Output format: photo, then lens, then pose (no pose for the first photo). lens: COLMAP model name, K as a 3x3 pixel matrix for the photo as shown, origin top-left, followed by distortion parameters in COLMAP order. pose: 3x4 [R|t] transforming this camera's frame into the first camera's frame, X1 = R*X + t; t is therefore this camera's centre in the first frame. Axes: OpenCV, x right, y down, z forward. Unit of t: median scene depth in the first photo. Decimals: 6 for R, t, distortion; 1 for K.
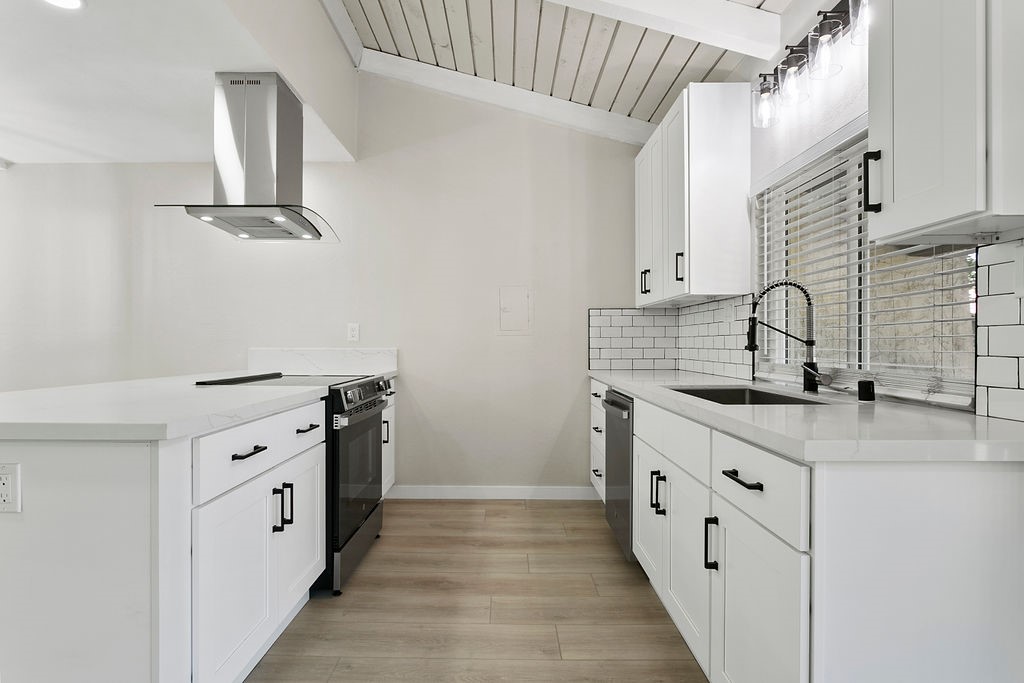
lens RADIAL K [[505.2, 0, 503.3], [0, 505.2, 335.0], [0, 0, 1]] dist [-0.003633, 0.000680]
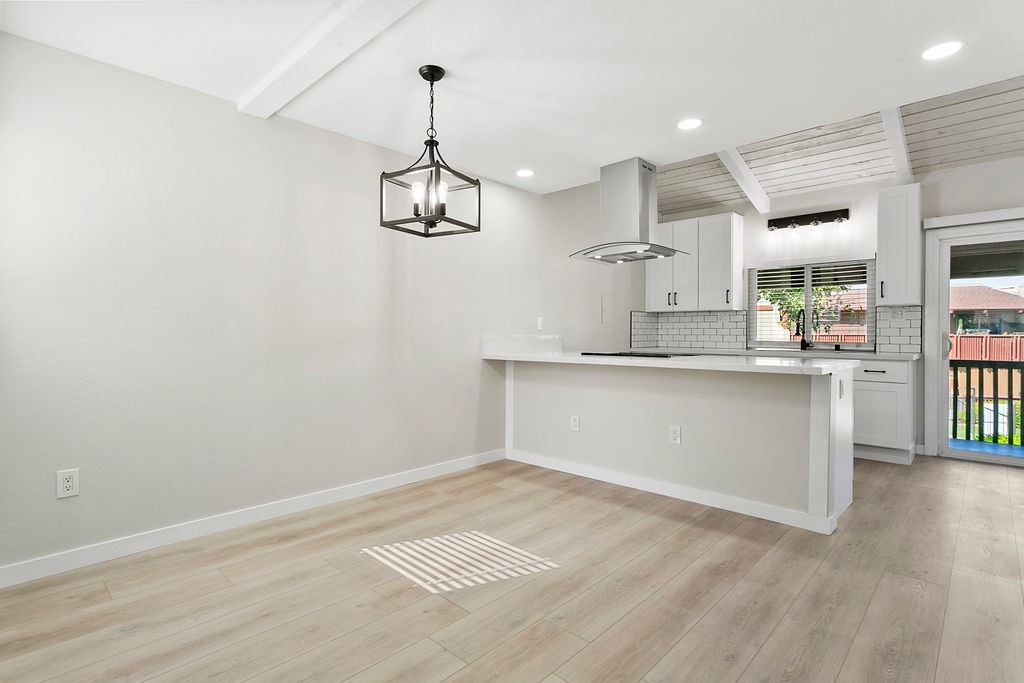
lens RADIAL K [[505.2, 0, 503.3], [0, 505.2, 335.0], [0, 0, 1]] dist [-0.003633, 0.000680]
pose [[0.694218, -0.007156, 0.719729, -1.489480], [-0.012070, 0.999694, 0.021581, -0.005602], [-0.719663, -0.023669, 0.693920, 0.164257]]
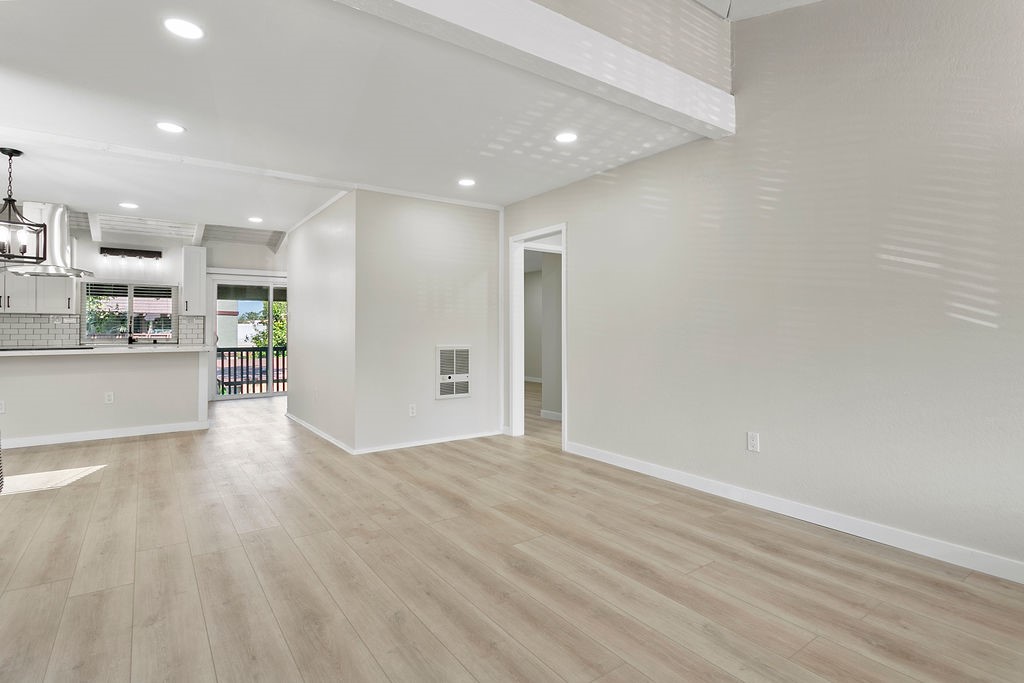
lens RADIAL K [[511.9, 0, 508.9], [0, 511.9, 329.3], [0, 0, 1]] dist [-0.008776, 0.000708]
pose [[-0.581071, 0.001493, 0.813851, -2.571427], [-0.014717, 0.999816, -0.012342, 0.001436], [-0.813720, -0.019149, -0.580942, 0.544648]]
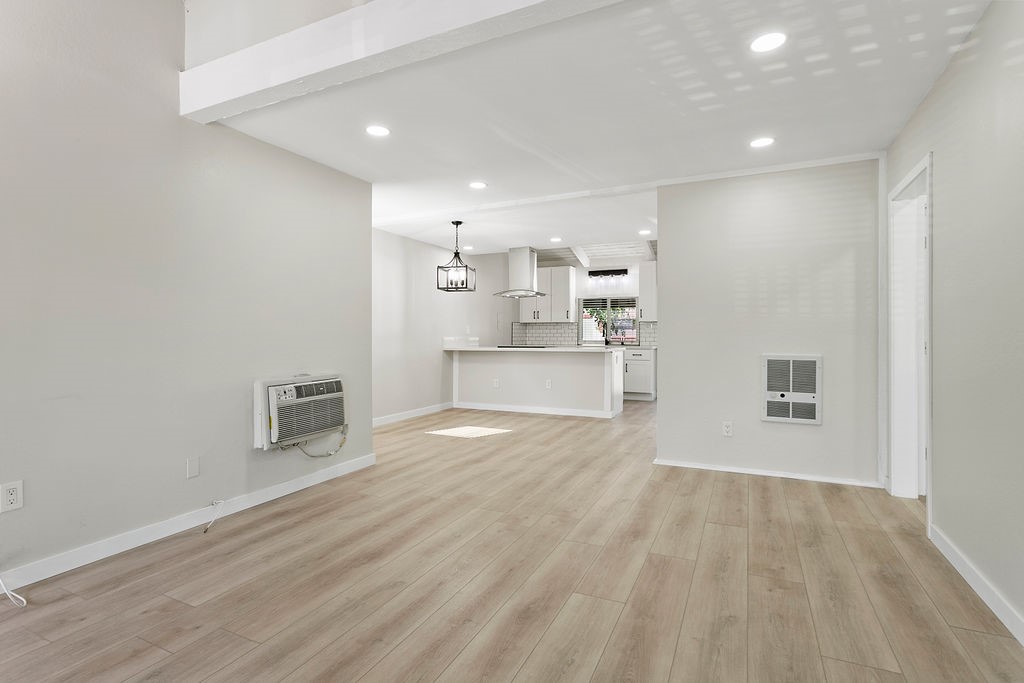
lens RADIAL K [[505.2, 0, 503.3], [0, 505.2, 335.0], [0, 0, 1]] dist [-0.003633, 0.000680]
pose [[0.438187, -0.002184, 0.898881, -2.556555], [-0.015797, 0.999824, 0.010130, -0.012865], [-0.898745, -0.018639, 0.438076, -0.152841]]
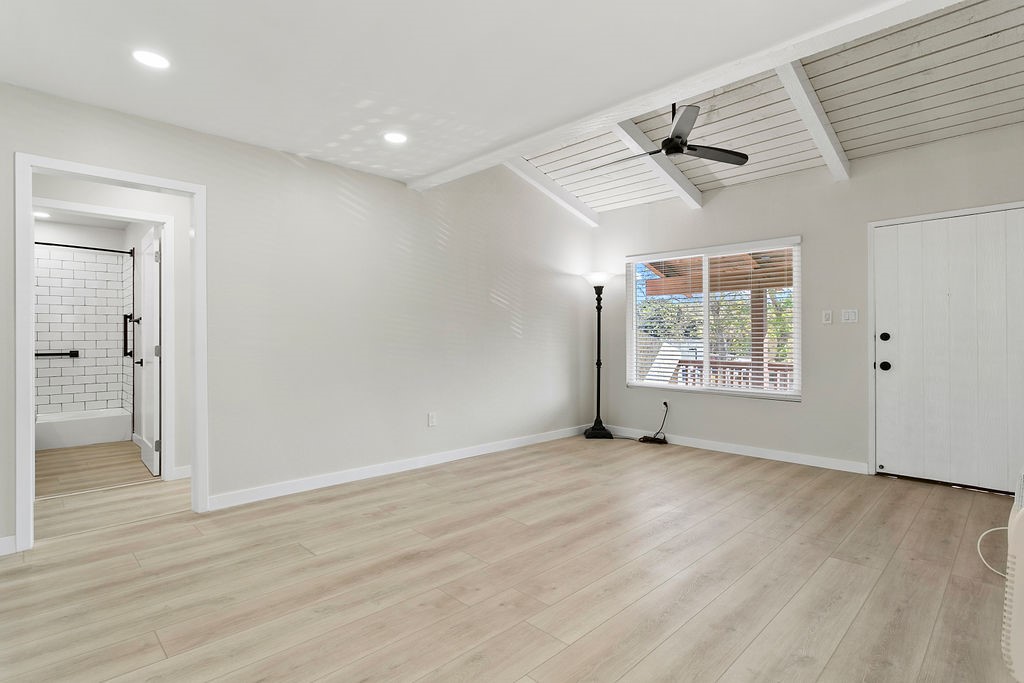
lens RADIAL K [[505.2, 0, 503.3], [0, 505.2, 335.0], [0, 0, 1]] dist [-0.003633, 0.000680]
pose [[-0.719361, -0.006373, -0.694607, -1.211785], [0.013804, 0.999629, -0.023467, 0.006883], [0.694499, -0.026469, -0.719006, 0.707150]]
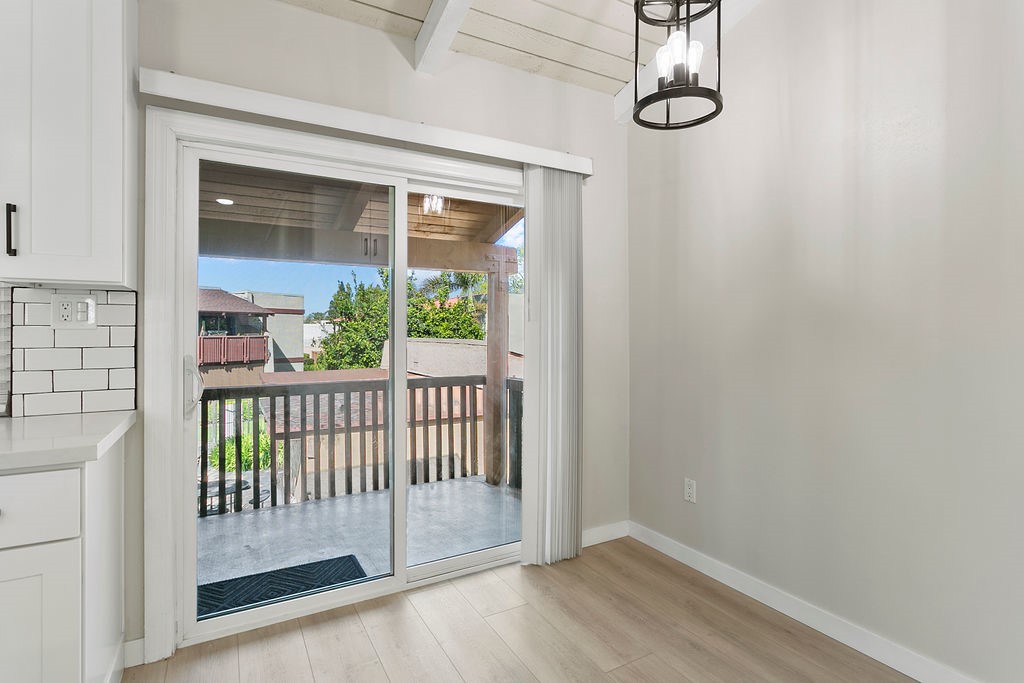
lens RADIAL K [[511.9, 0, 508.9], [0, 511.9, 329.3], [0, 0, 1]] dist [-0.008776, 0.000708]
pose [[-0.489160, 0.001097, 0.872193, -0.331638], [-0.017500, 0.999786, -0.011072, -0.030339], [-0.872019, -0.020679, -0.489036, 0.218386]]
